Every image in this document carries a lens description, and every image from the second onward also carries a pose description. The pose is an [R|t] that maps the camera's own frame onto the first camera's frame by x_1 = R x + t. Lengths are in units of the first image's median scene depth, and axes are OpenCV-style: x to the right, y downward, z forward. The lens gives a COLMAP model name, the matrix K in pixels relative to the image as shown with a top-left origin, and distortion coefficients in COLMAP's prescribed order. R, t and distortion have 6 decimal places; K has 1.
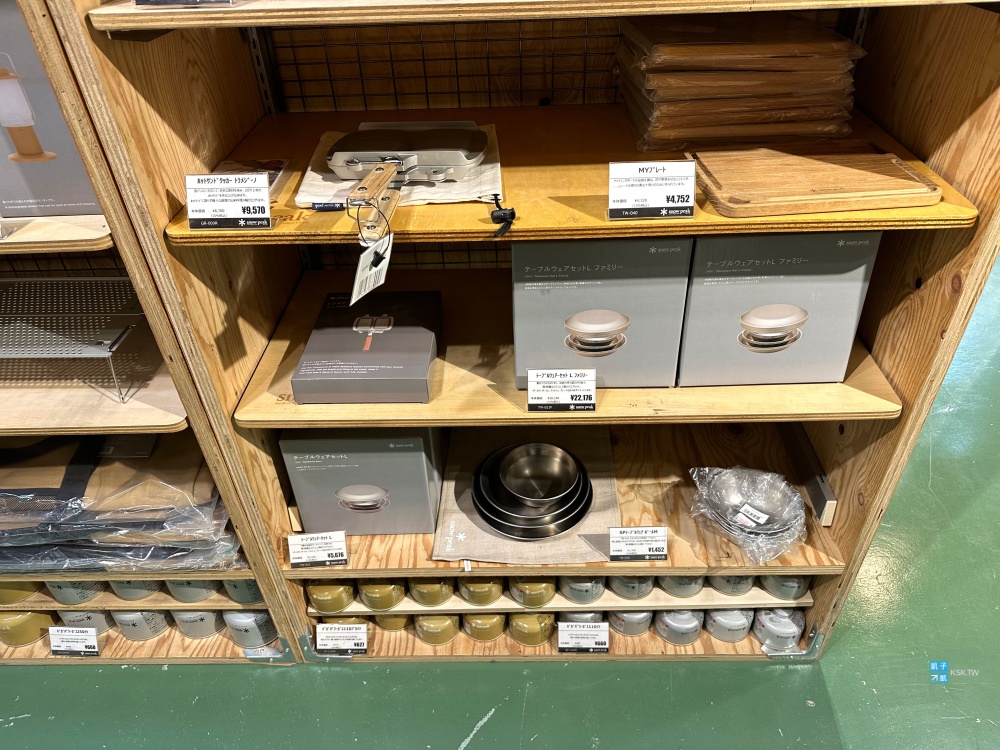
lens RADIAL K [[712.3, 0, 501.9], [0, 712.3, 371.1], [0, 0, 1]] dist [0.028953, -0.035293]
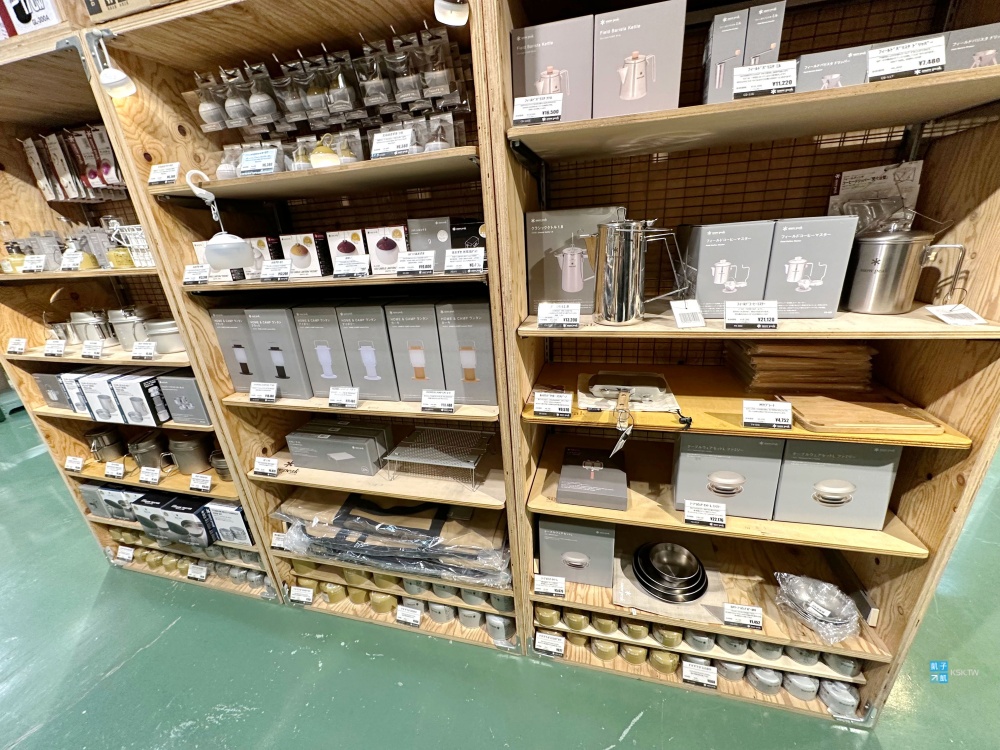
lens RADIAL K [[398.2, 0, 497.9], [0, 398.2, 373.2], [0, 0, 1]] dist [-0.003652, 0.001128]
pose [[0.970933, 0.053843, -0.233217, -0.195314], [-0.117243, 0.956457, -0.267289, 0.015472], [0.208670, 0.286862, 0.934969, -0.167951]]
